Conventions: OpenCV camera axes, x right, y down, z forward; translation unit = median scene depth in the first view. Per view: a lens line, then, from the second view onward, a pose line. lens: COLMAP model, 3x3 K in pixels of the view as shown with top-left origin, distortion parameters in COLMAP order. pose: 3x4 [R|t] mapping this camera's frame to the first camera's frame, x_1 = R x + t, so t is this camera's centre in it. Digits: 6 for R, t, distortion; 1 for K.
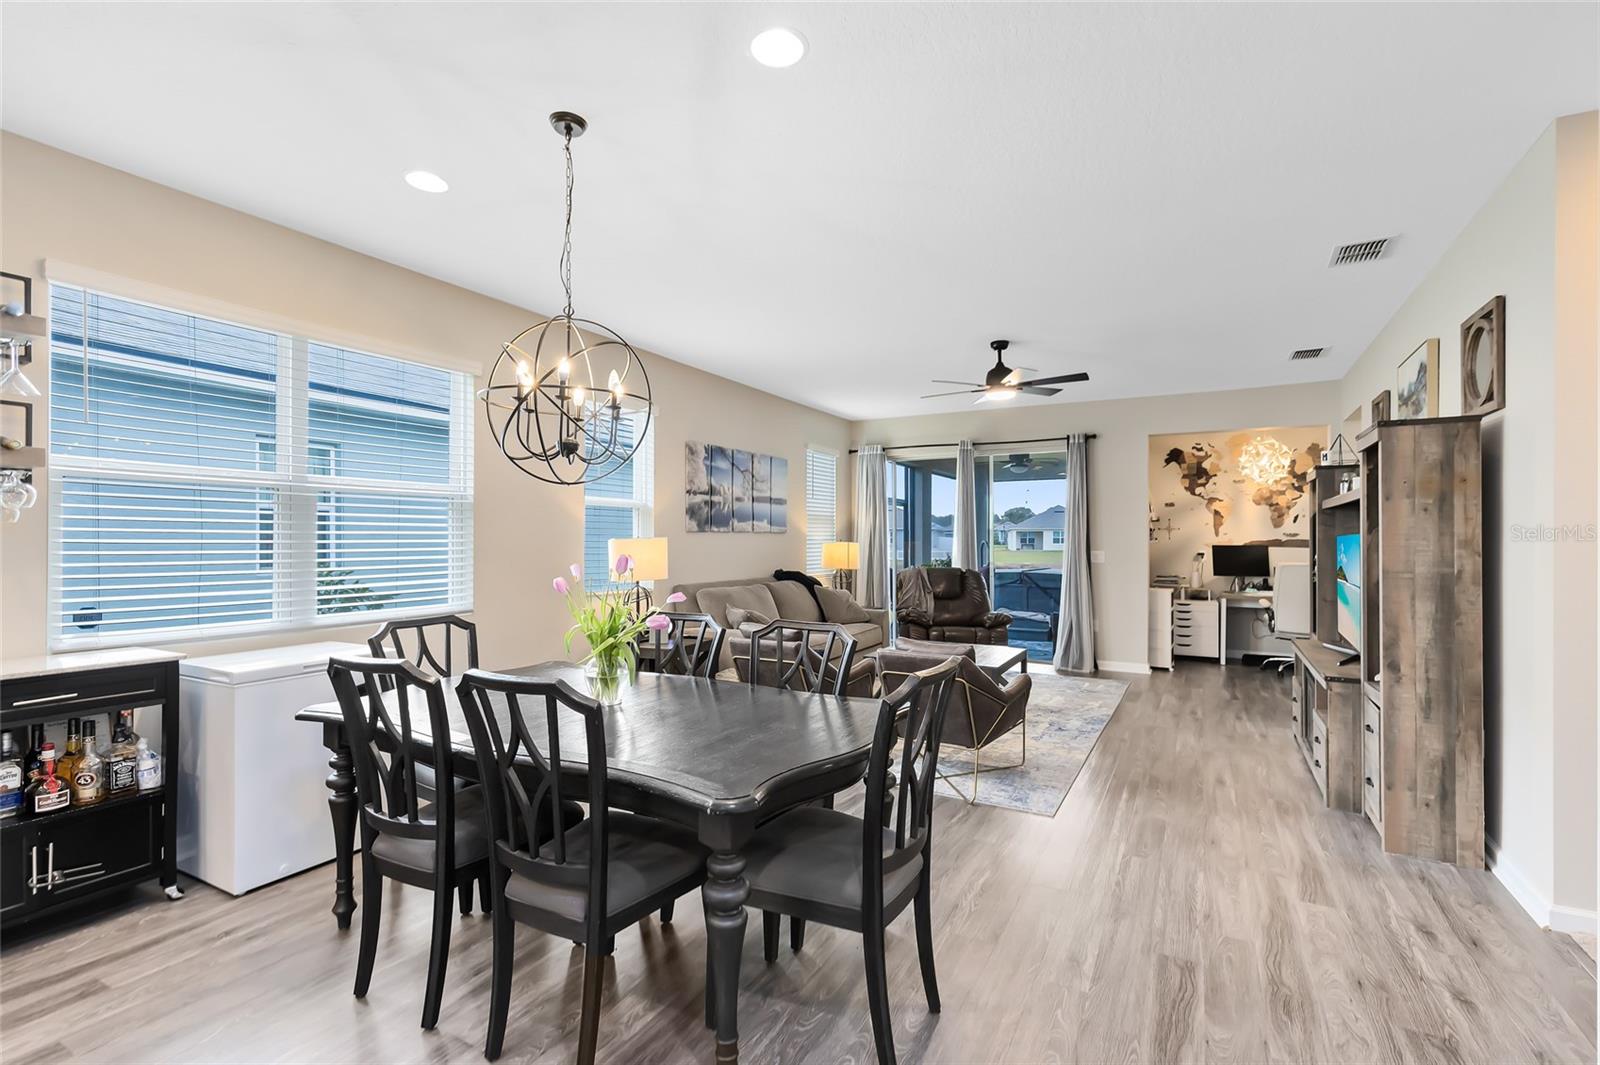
lens RADIAL K [[725.9, 0, 805.1], [0, 725.9, 539.2], [0, 0, 1]] dist [0.009516, -0.000275]
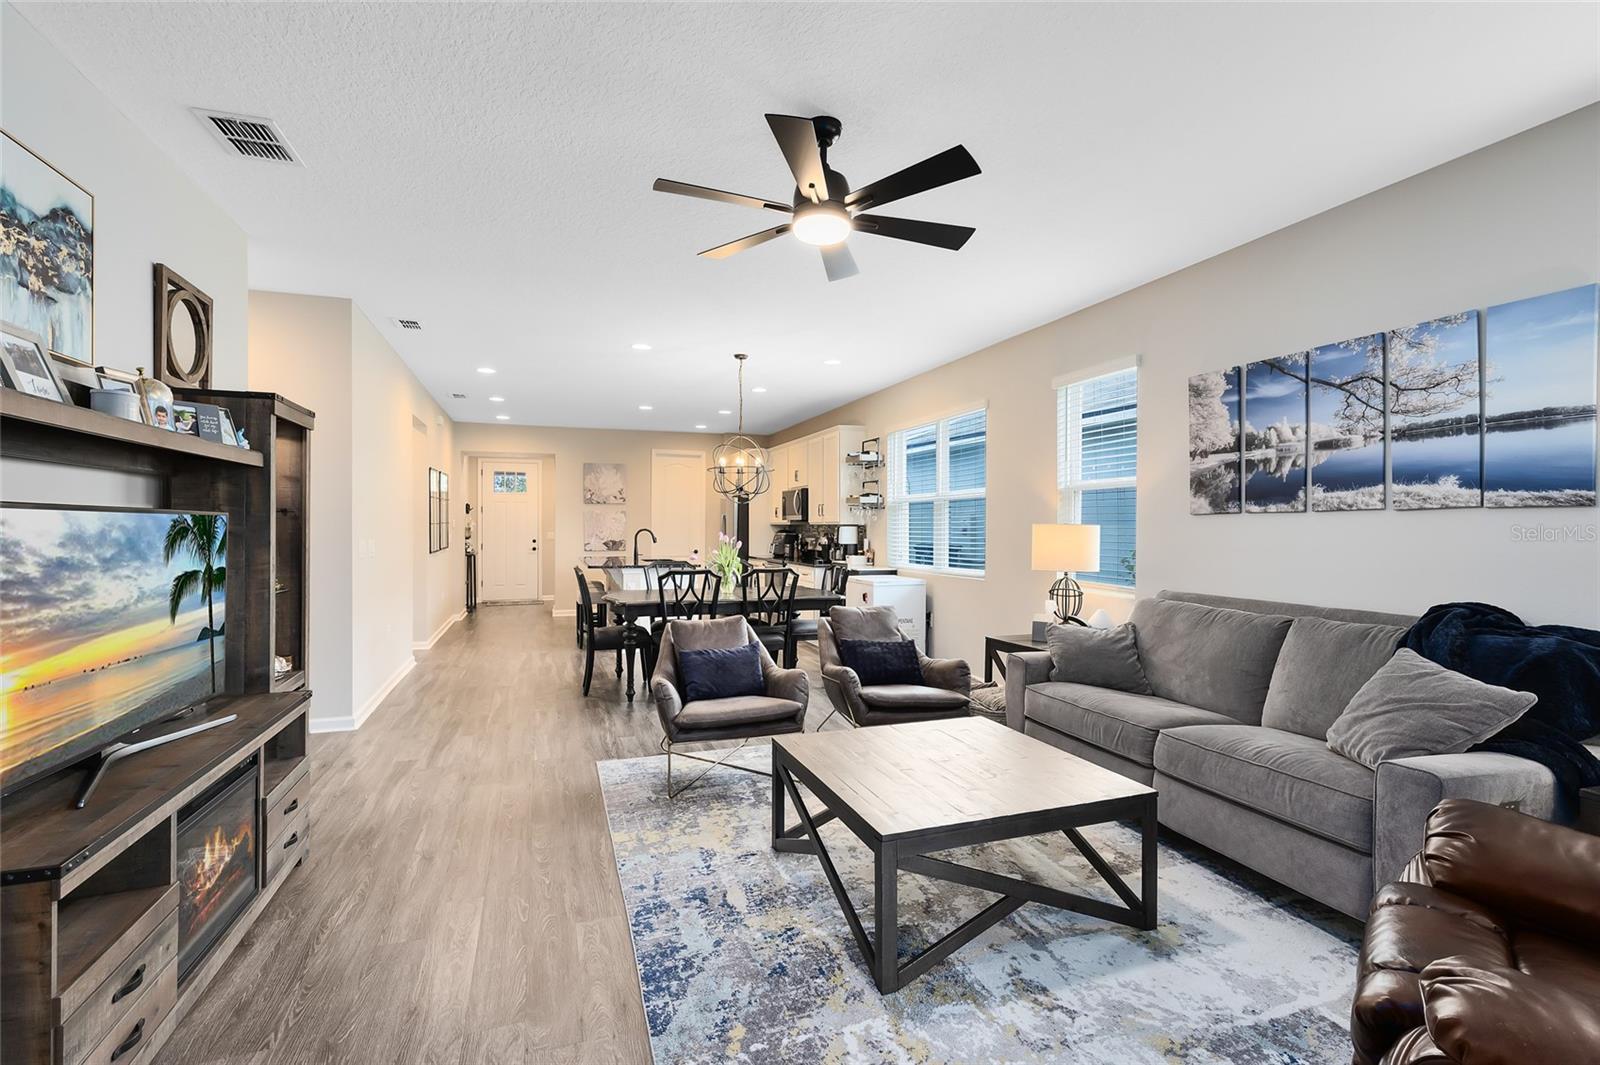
lens RADIAL K [[725.9, 0, 798.2], [0, 725.9, 526.4], [0, 0, 1]] dist [0.009516, -0.000275]
pose [[-0.665603, -0.002753, -0.746301, 0.575170], [-0.002153, 0.999996, -0.001768, 0.002727], [0.746303, 0.000430, -0.665606, 1.165410]]
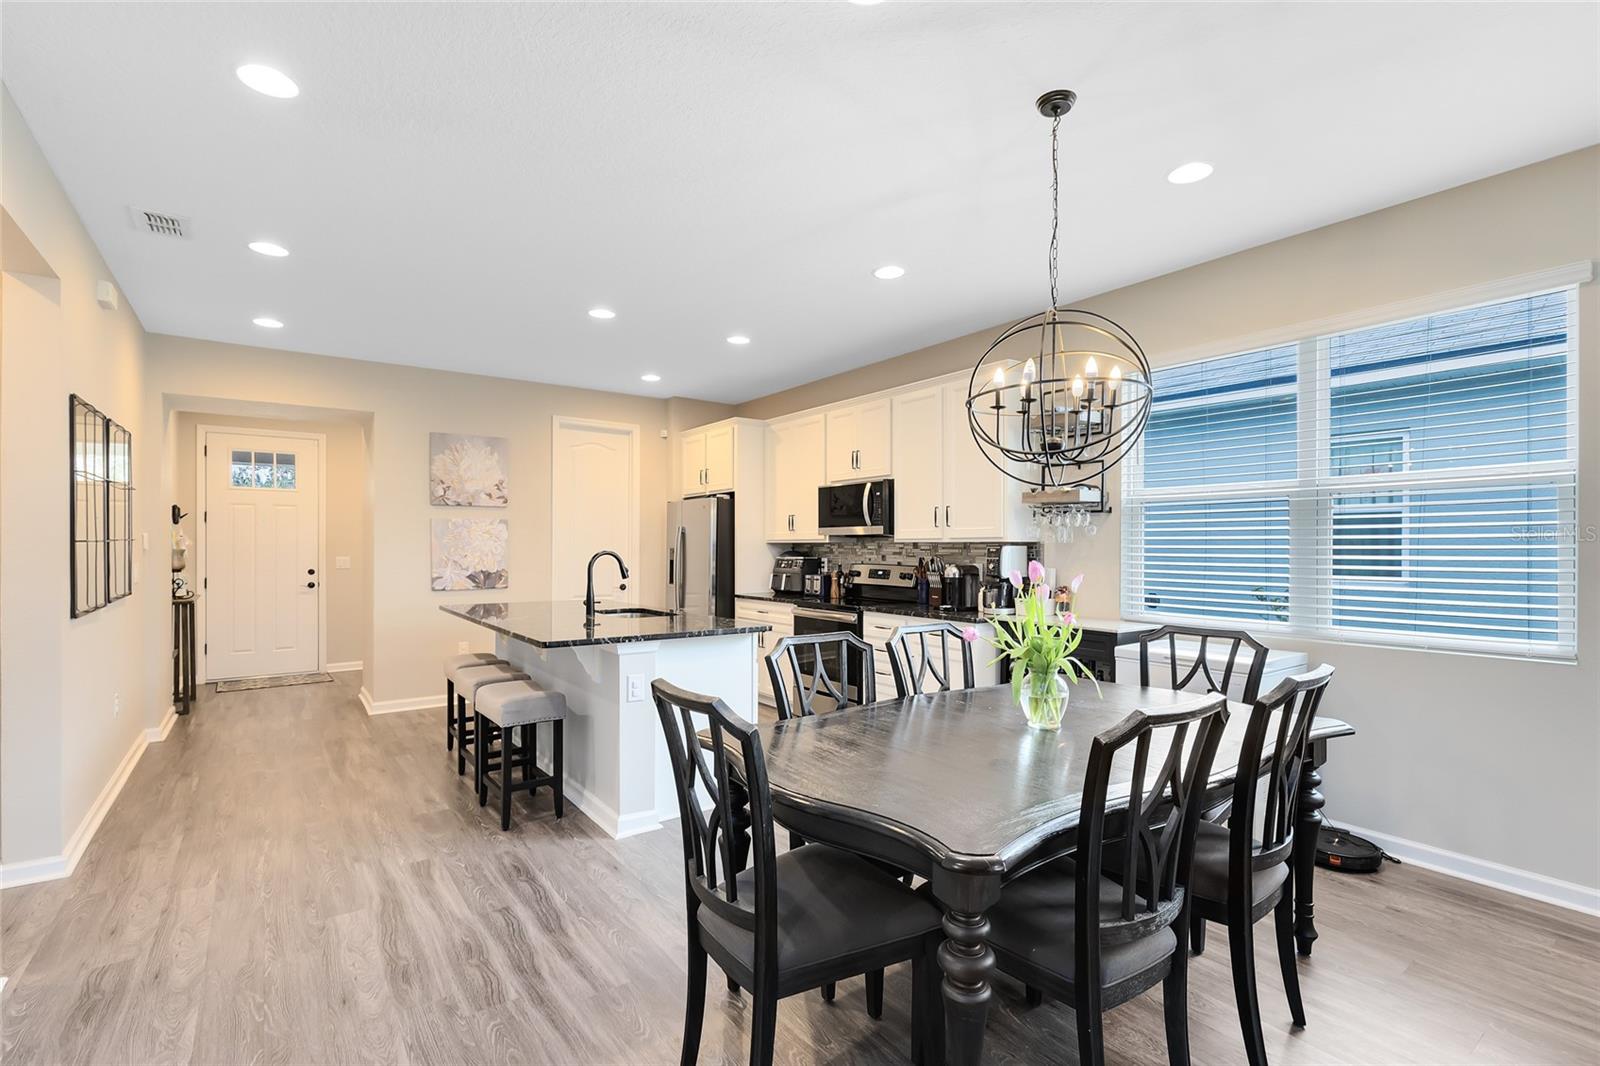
lens RADIAL K [[725.9, 0, 796.9], [0, 725.9, 544.3], [0, 0, 1]] dist [0.009516, -0.000275]
pose [[-0.425359, -0.001806, -0.905023, 0.282018], [0.000987, 0.999996, -0.002459, 0.000364], [0.905024, -0.001939, -0.425356, 0.462558]]
